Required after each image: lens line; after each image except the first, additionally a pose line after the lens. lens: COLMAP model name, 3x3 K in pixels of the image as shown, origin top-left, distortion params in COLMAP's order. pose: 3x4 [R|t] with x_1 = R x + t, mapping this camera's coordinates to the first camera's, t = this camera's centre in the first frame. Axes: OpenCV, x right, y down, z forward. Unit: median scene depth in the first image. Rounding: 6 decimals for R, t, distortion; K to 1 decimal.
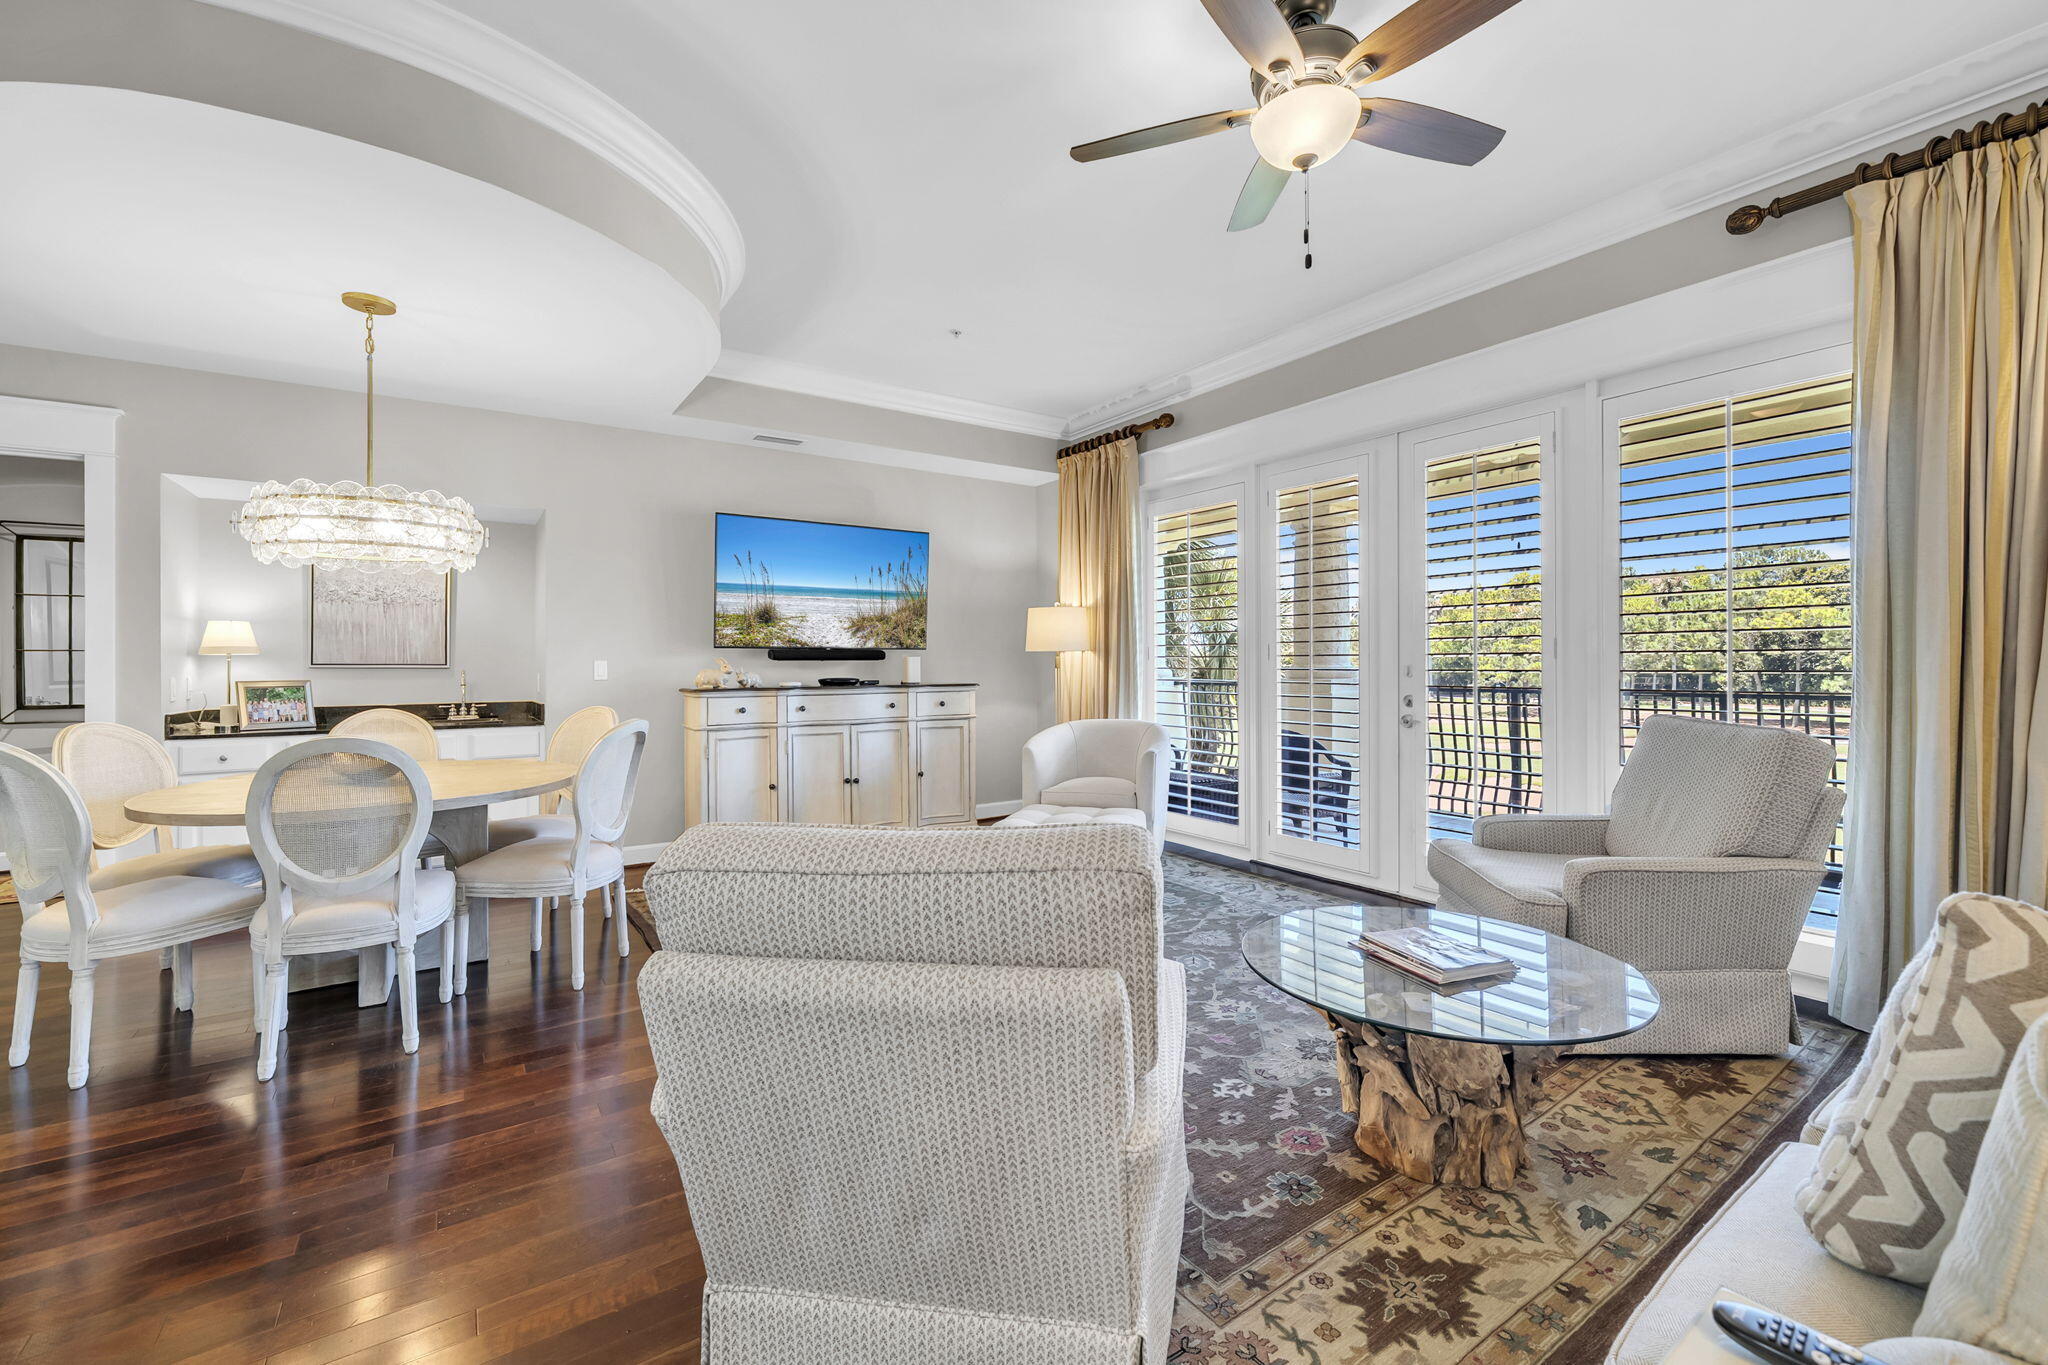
lens RADIAL K [[834.6, 0, 1018.5], [0, 834.6, 662.2], [0, 0, 1]] dist [0.002820, 0.000292]
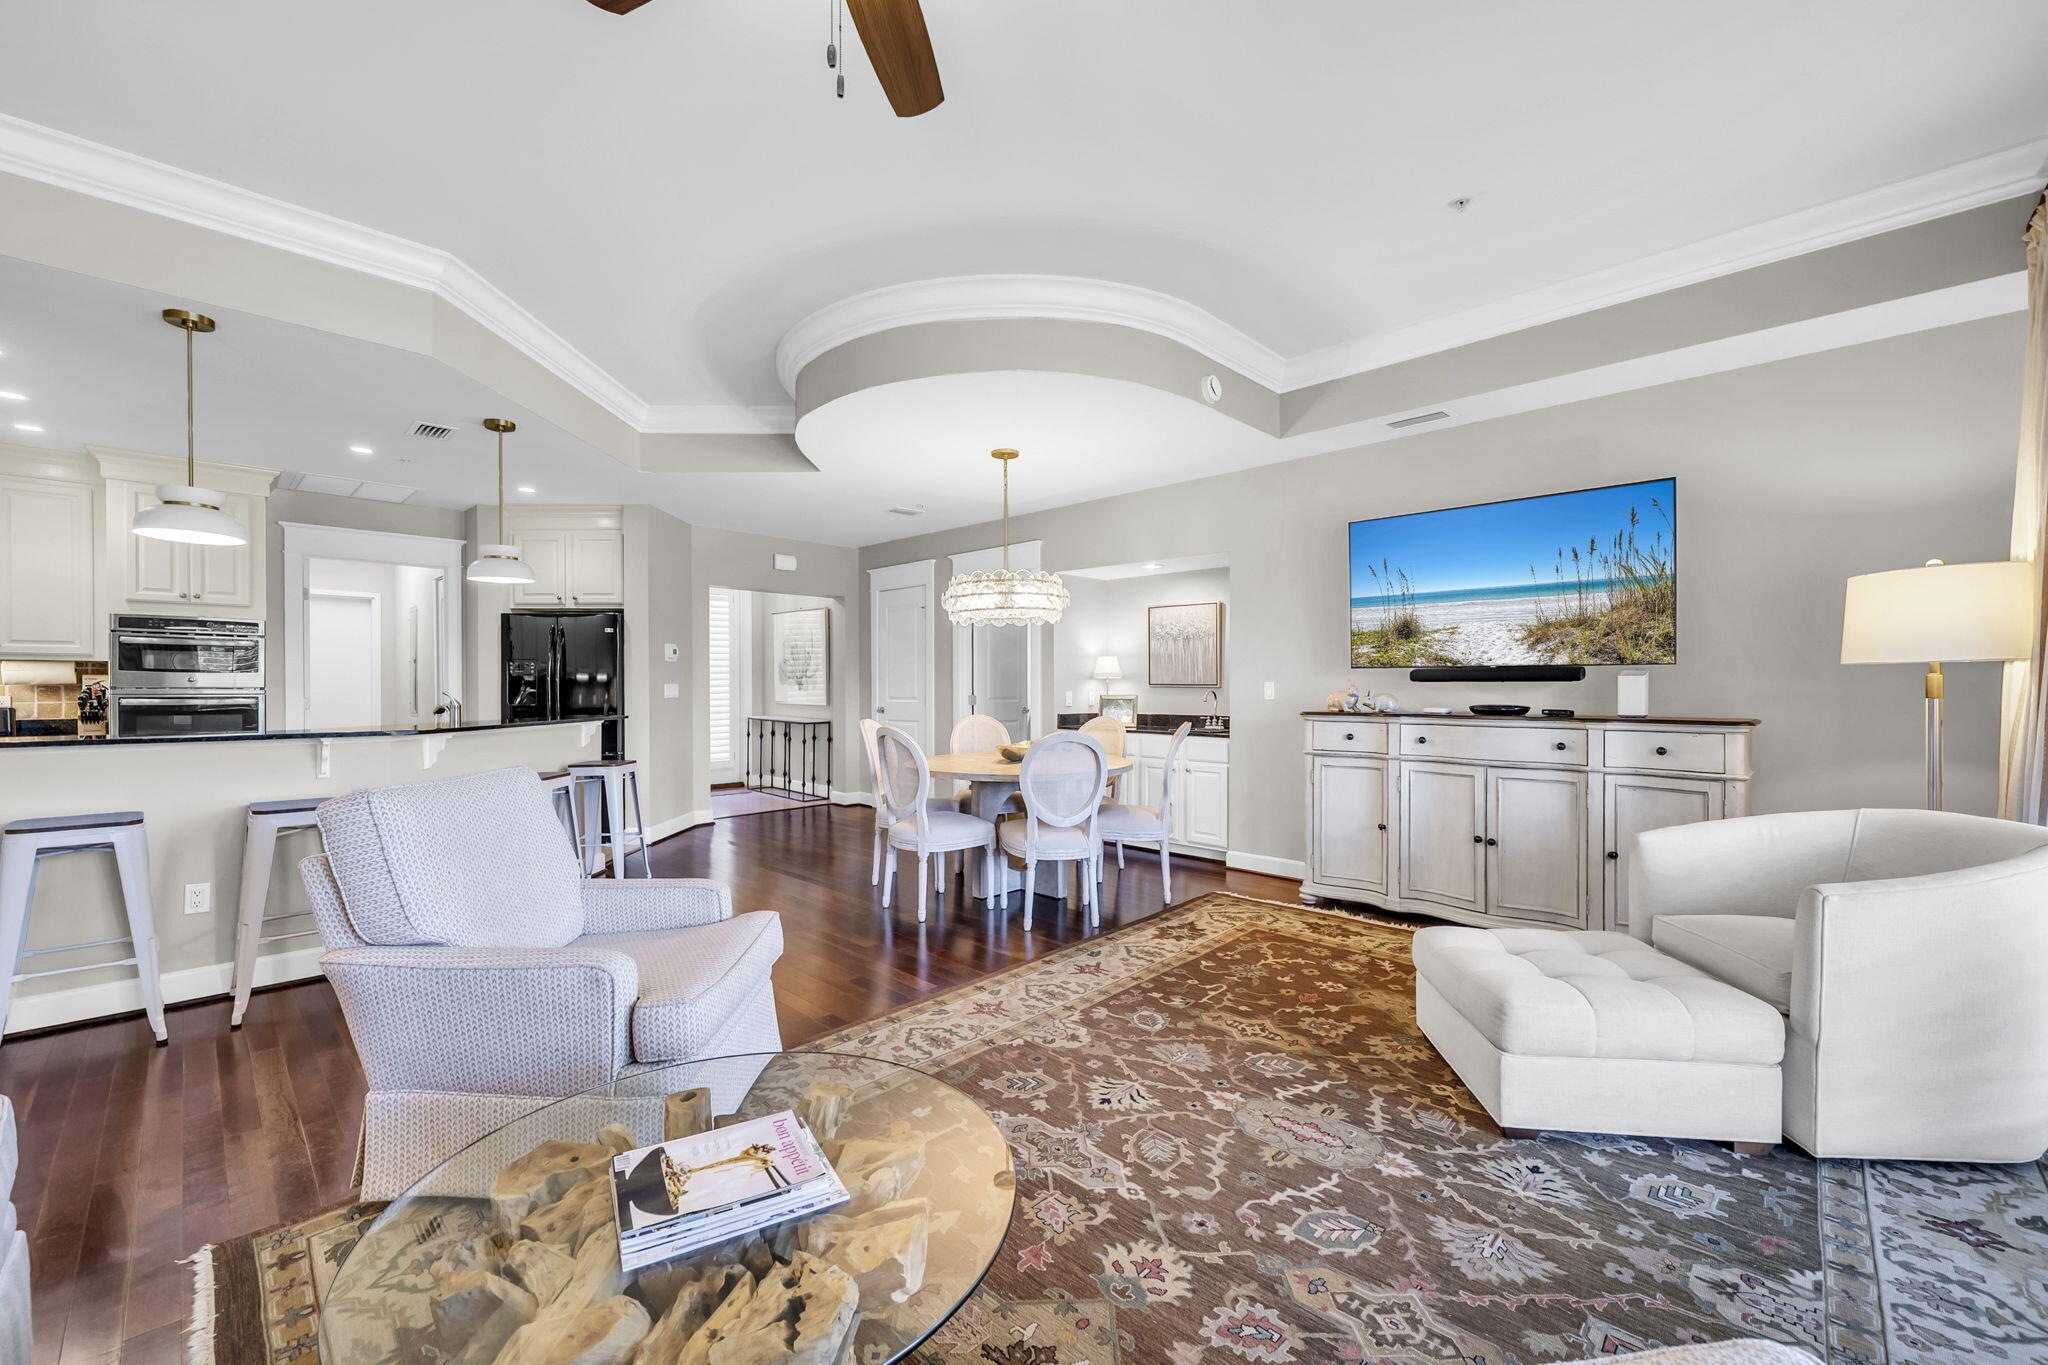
lens RADIAL K [[816.3, 0, 1017.7], [0, 816.3, 694.1], [0, 0, 1]] dist [-0.000555, -0.000253]
pose [[0.197590, 0.016287, -0.980149, 0.442452], [0.001201, 0.999857, 0.016856, -0.004147], [0.980284, -0.004508, 0.197543, 0.438407]]
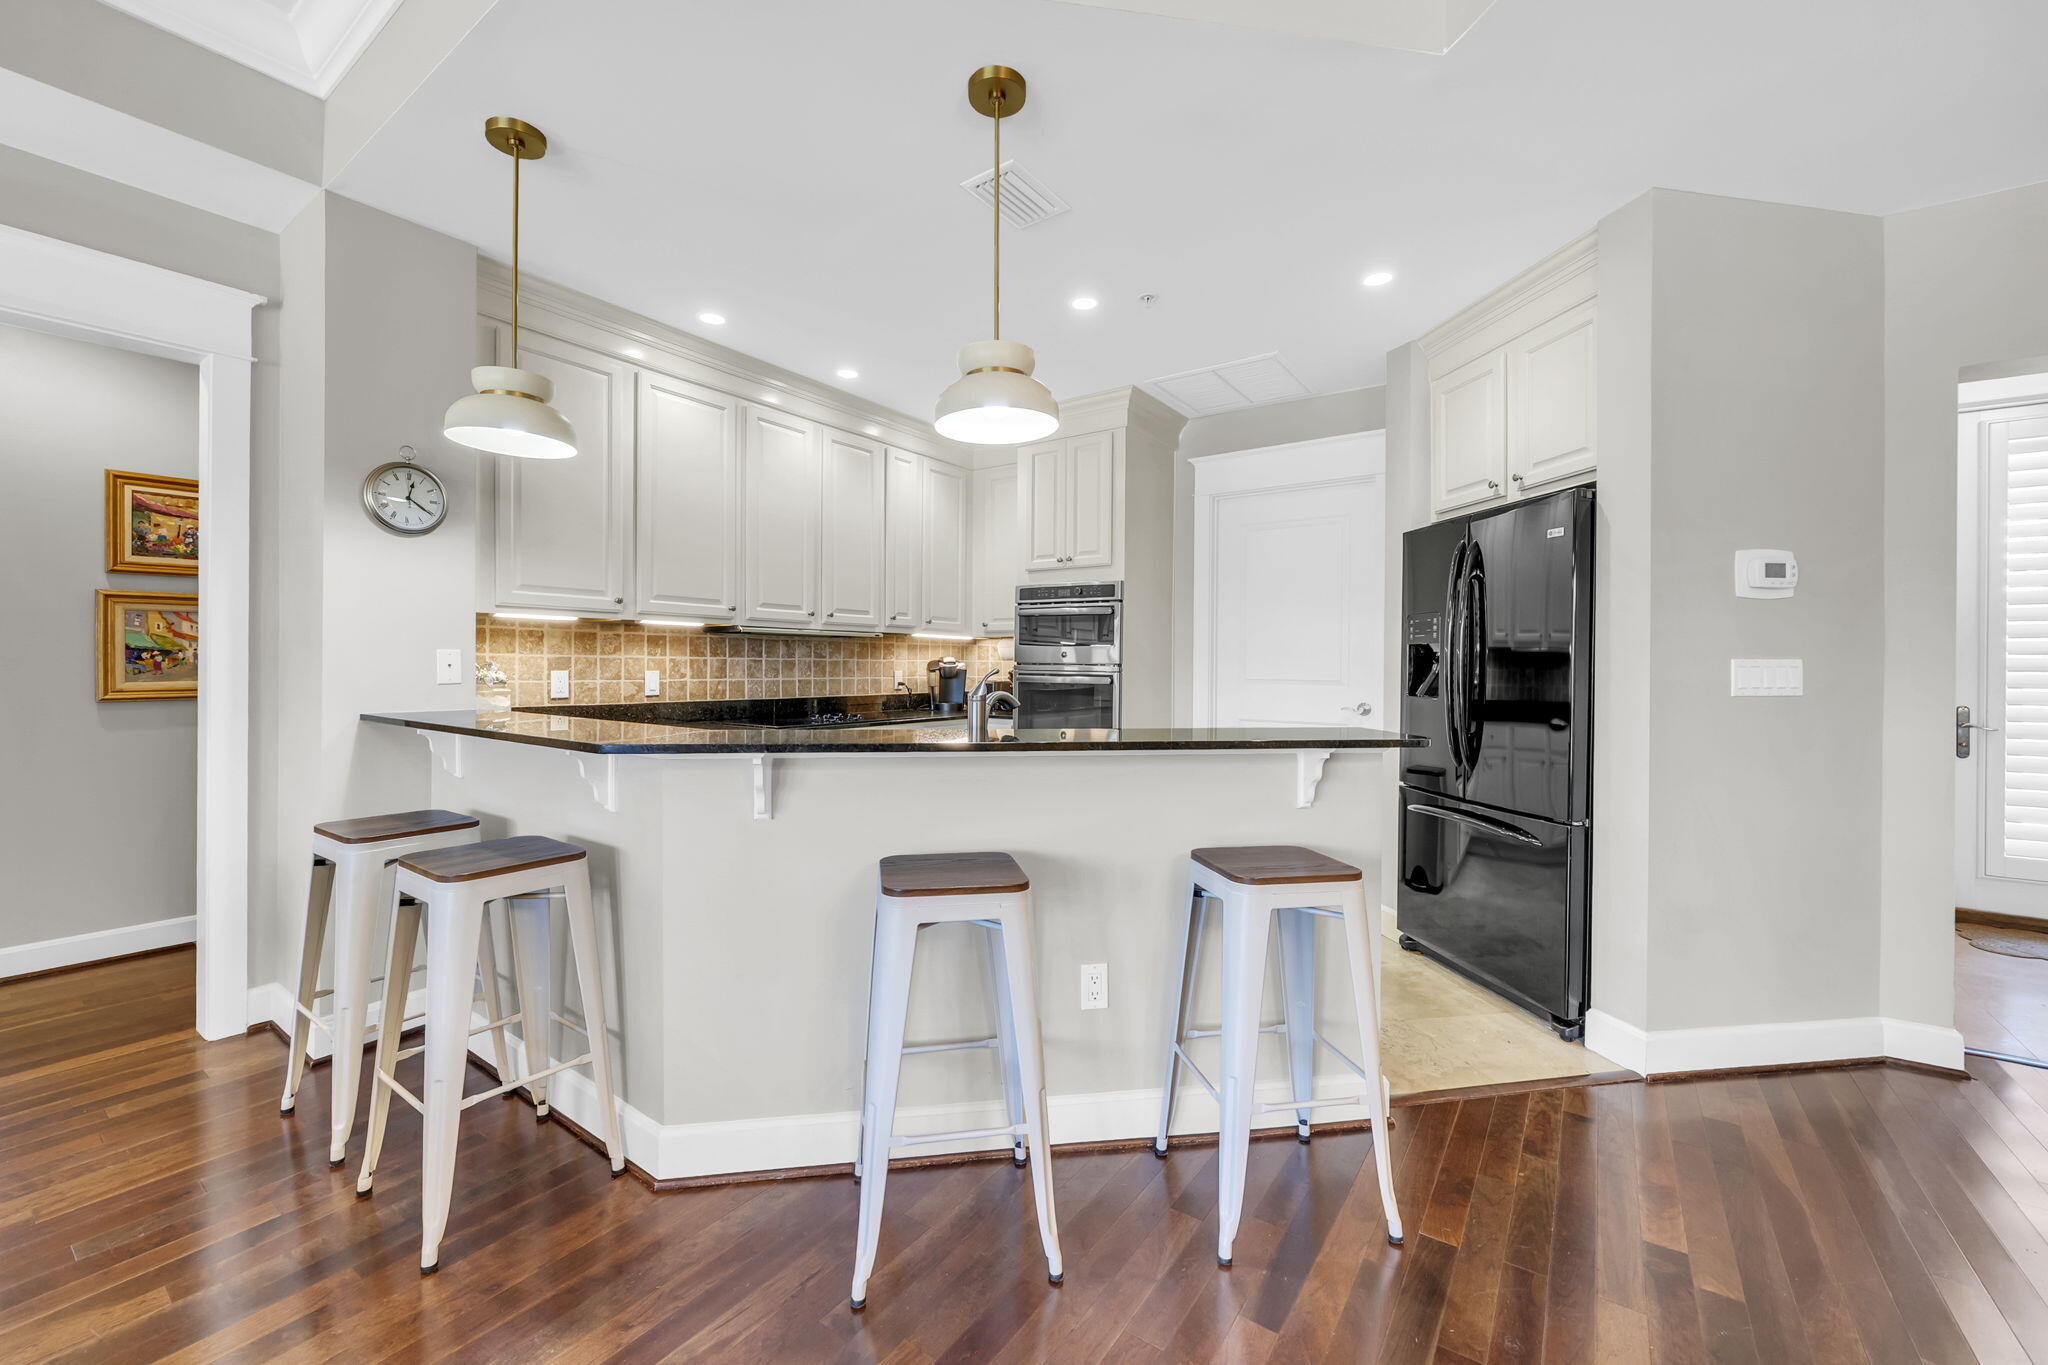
lens RADIAL K [[825.9, 0, 1021.5], [0, 825.9, 674.7], [0, 0, 1]] dist [0.000458, 0.000405]
pose [[-0.935584, 0.004126, -0.353081, -0.337375], [0.000123, 0.999935, 0.011358, 0.005189], [0.353105, 0.010583, -0.935524, 0.459341]]
